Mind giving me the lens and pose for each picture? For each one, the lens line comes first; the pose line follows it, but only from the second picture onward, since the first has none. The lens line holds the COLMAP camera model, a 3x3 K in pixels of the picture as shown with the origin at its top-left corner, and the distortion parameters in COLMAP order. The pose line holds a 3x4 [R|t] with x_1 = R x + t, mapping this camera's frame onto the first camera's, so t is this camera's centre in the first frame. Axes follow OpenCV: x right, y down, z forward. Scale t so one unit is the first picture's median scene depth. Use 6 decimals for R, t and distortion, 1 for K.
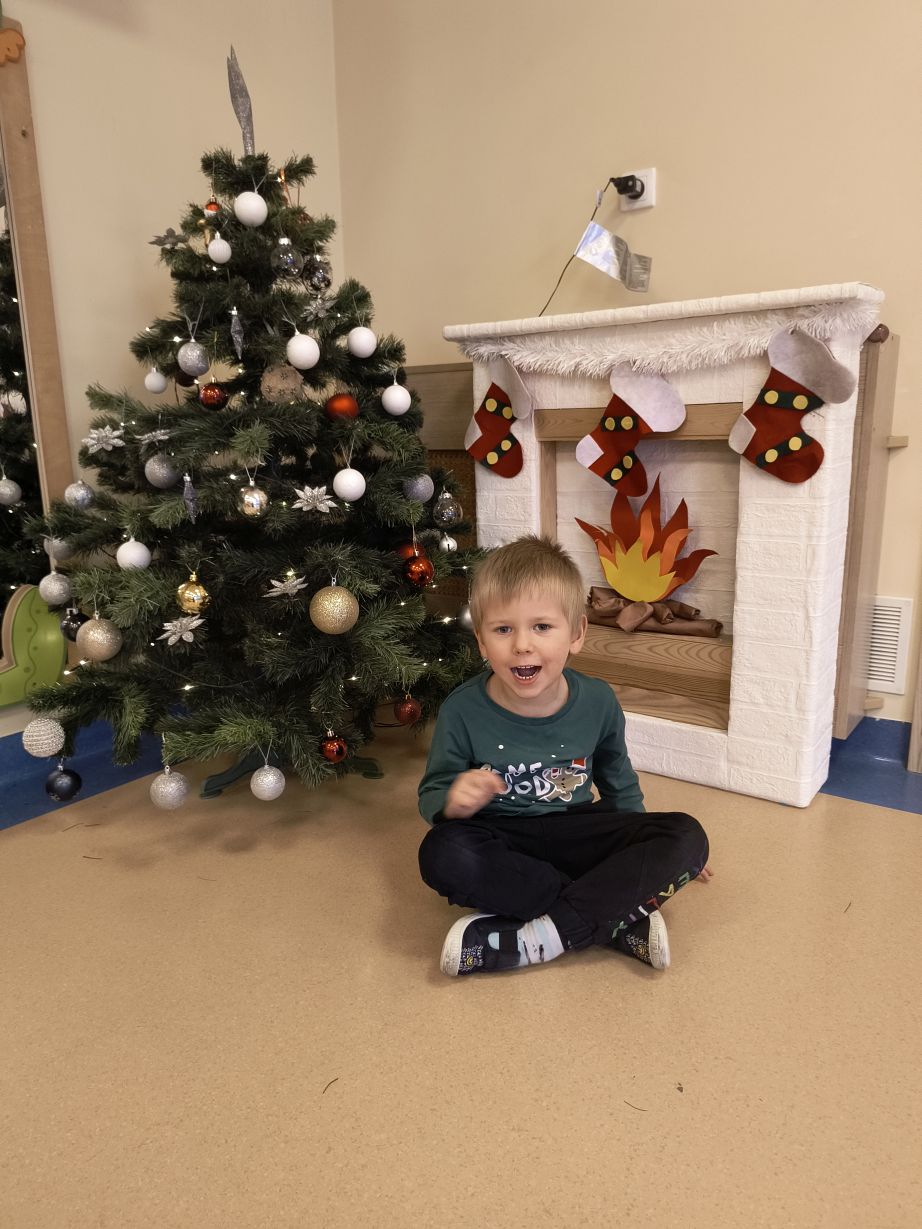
lens RADIAL K [[820.5, 0, 464.4], [0, 820.5, 620.5], [0, 0, 1]] dist [0.005323, -0.007303]
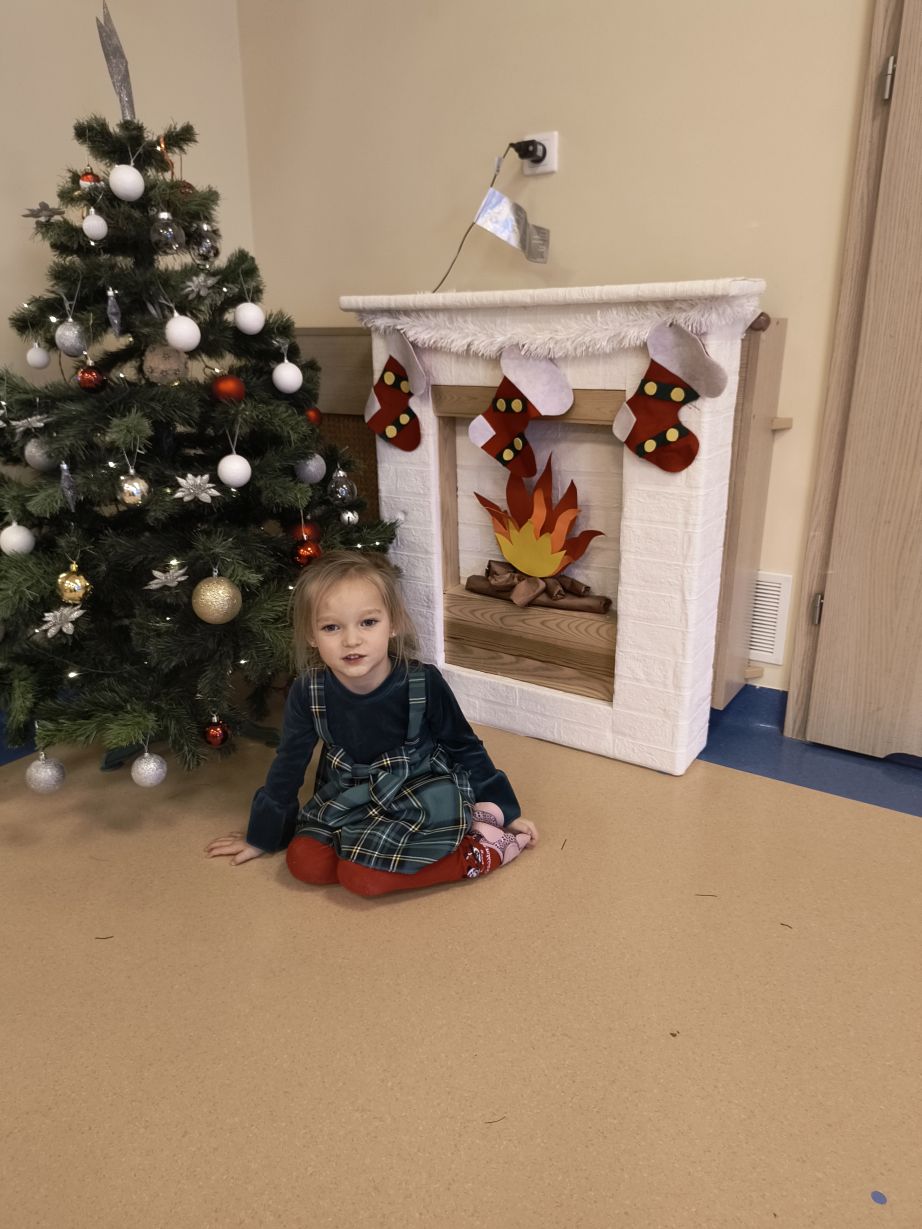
lens RADIAL K [[816.9, 0, 455.3], [0, 816.9, 612.7], [0, 0, 1]] dist [0.000621, -0.007164]
pose [[0.998896, -0.001591, 0.046960, 0.078726], [-0.002334, 0.996513, 0.083402, -0.073663], [-0.046929, -0.083419, 0.995409, -0.017977]]
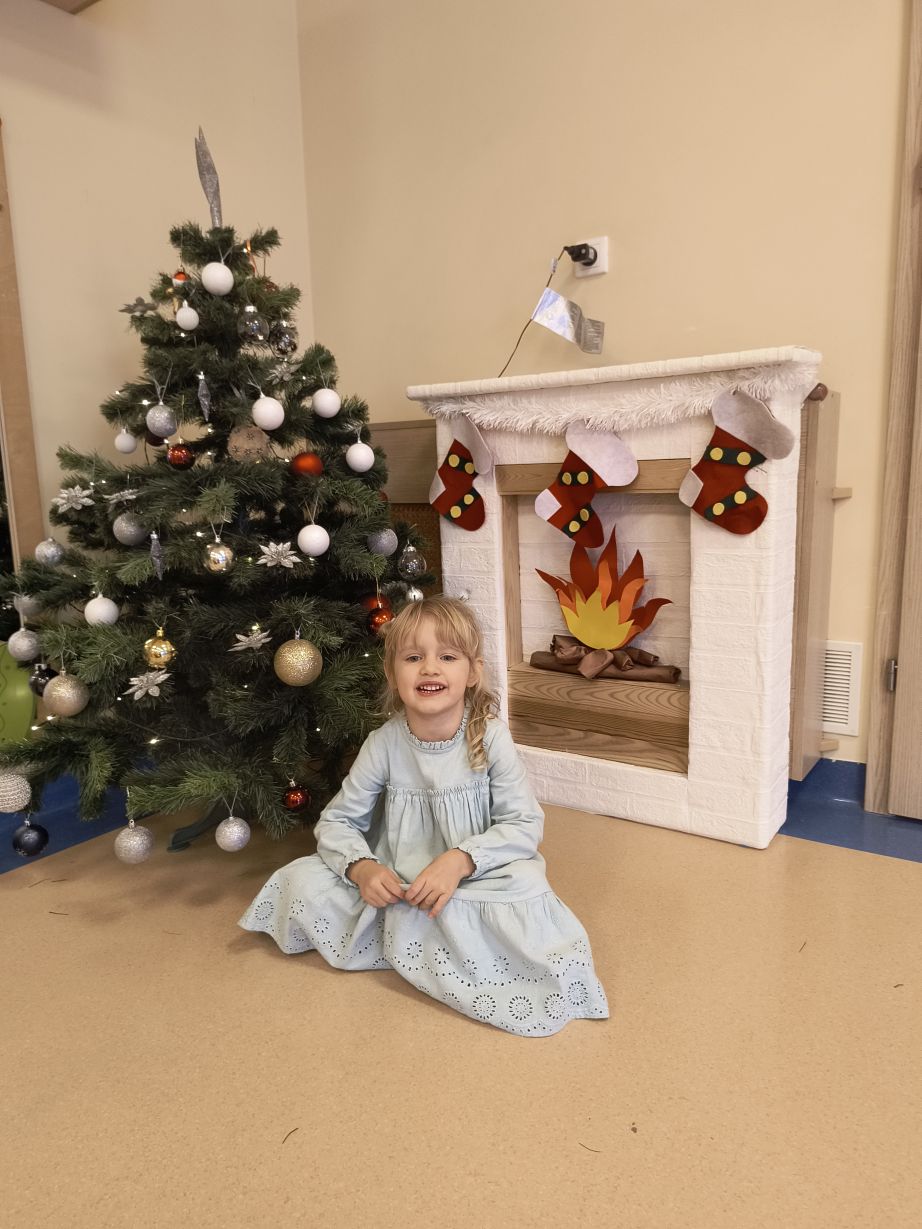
lens RADIAL K [[818.6, 0, 461.5], [0, 818.6, 627.9], [0, 0, 1]] dist [0.001039, -0.004238]
pose [[0.999661, -0.013029, 0.022529, 0.019880], [0.014084, 0.998781, -0.047317, -0.004233], [-0.021885, 0.047618, 0.998626, -0.023752]]
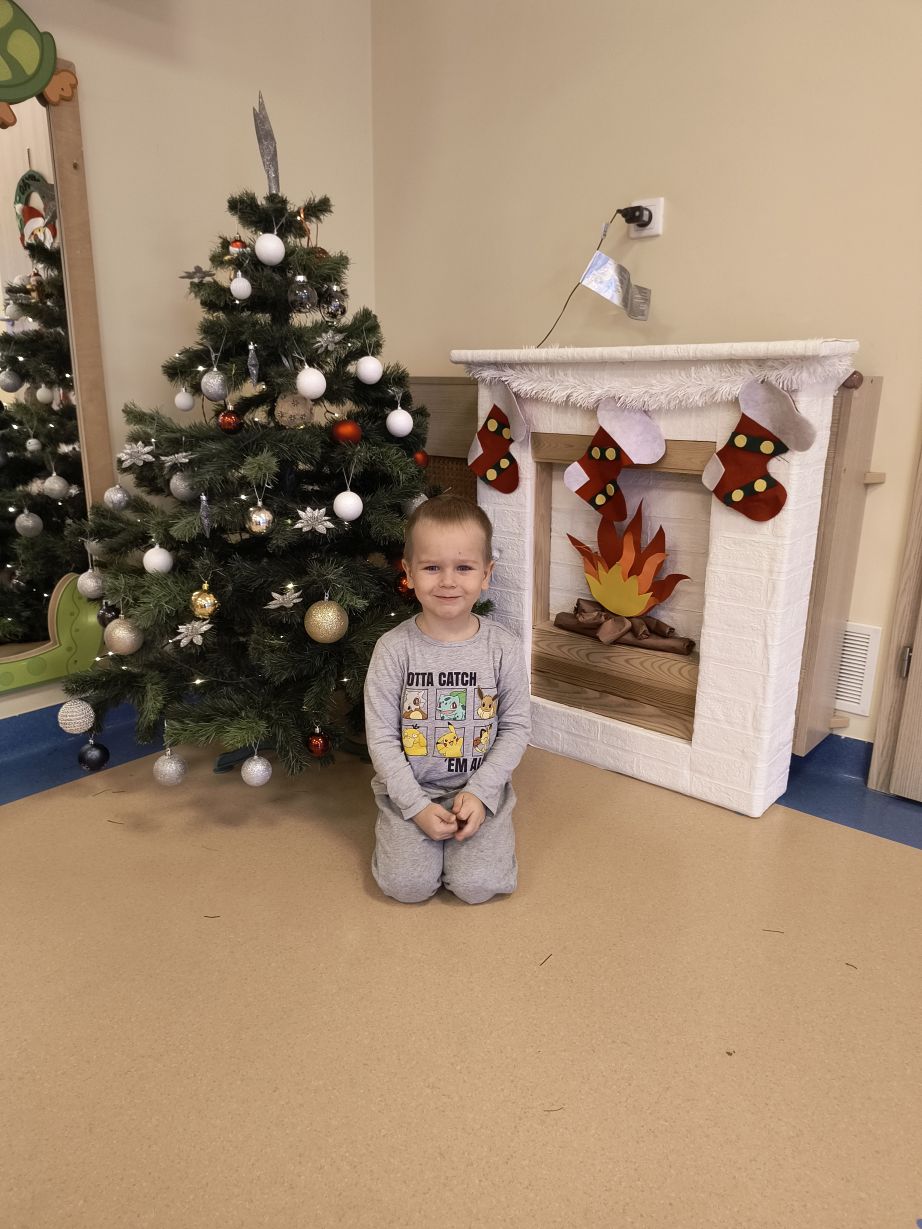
lens RADIAL K [[810.1, 0, 455.0], [0, 810.1, 624.9], [0, 0, 1]] dist [0.005625, -0.009896]
pose [[0.996462, 0.050117, -0.067463, 0.081713], [-0.046595, 0.997517, 0.052807, -0.067139], [0.069942, -0.049477, 0.996323, -0.082841]]
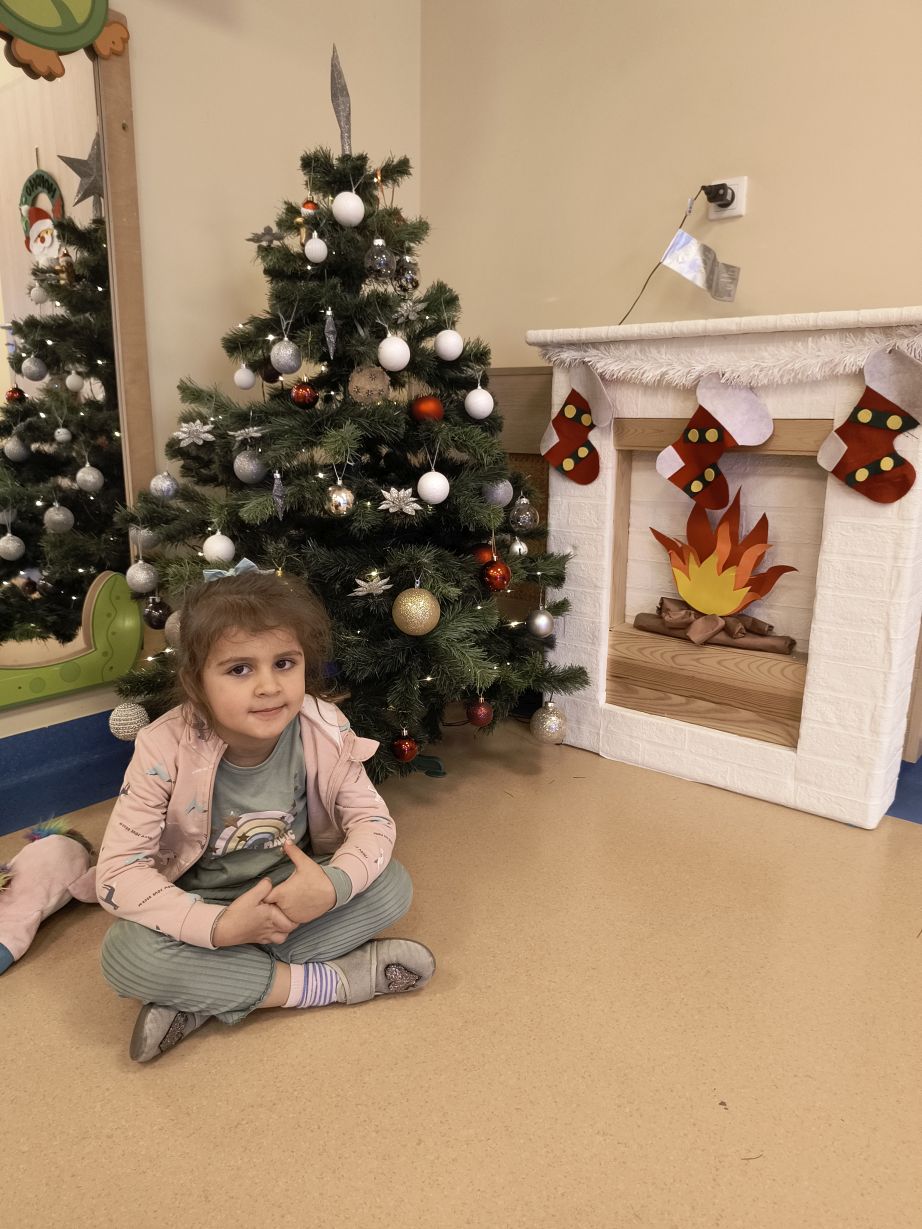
lens RADIAL K [[820.5, 0, 469.1], [0, 820.5, 631.6], [0, 0, 1]] dist [-0.001850, -0.001412]
pose [[0.998419, 0.045231, -0.033382, -0.053483], [-0.044658, 0.998846, 0.017697, -0.008054], [0.034144, -0.016178, 0.999286, -0.007408]]
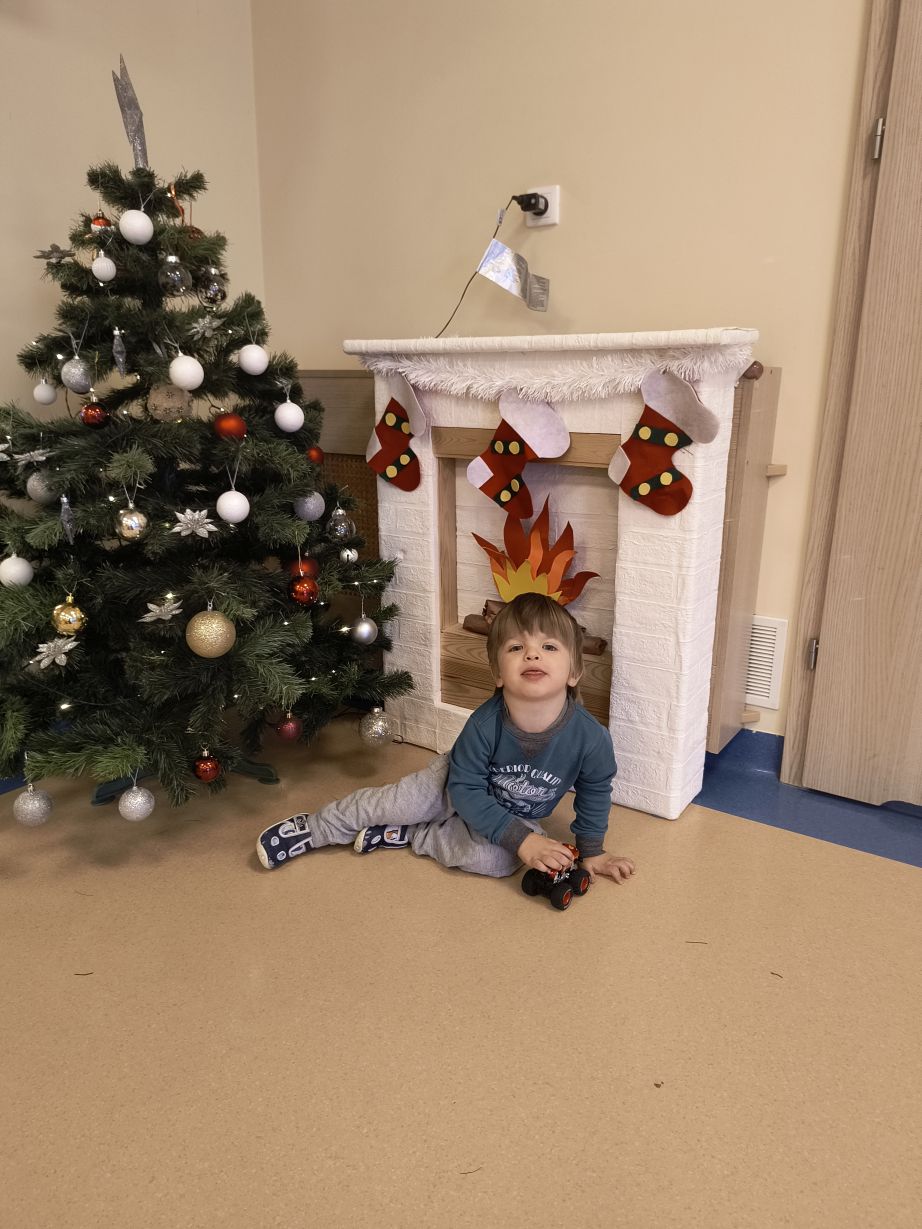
lens RADIAL K [[816.6, 0, 460.5], [0, 816.6, 614.5], [0, 0, 1]] dist [0.001445, -0.004337]
pose [[0.998942, 0.017797, 0.042395, 0.096175], [-0.019279, 0.999208, 0.034822, -0.070214], [-0.041742, -0.035603, 0.998494, -0.022393]]
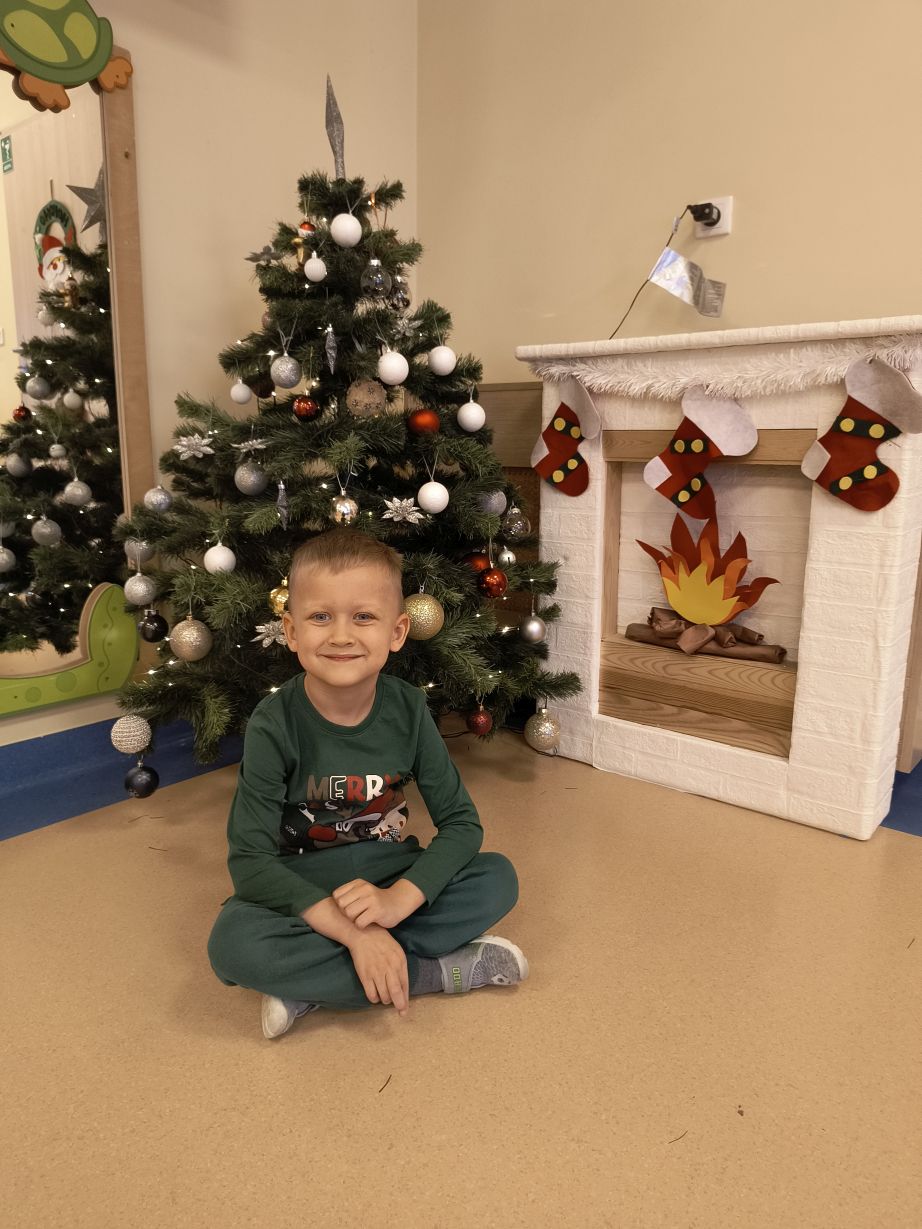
lens RADIAL K [[822.0, 0, 462.7], [0, 822.0, 617.0], [0, 0, 1]] dist [-0.000089, -0.002728]
pose [[0.997671, 0.042424, -0.053410, -0.027276], [-0.043731, 0.998766, -0.023558, 0.005138], [0.052345, 0.025839, 0.998295, -0.015651]]
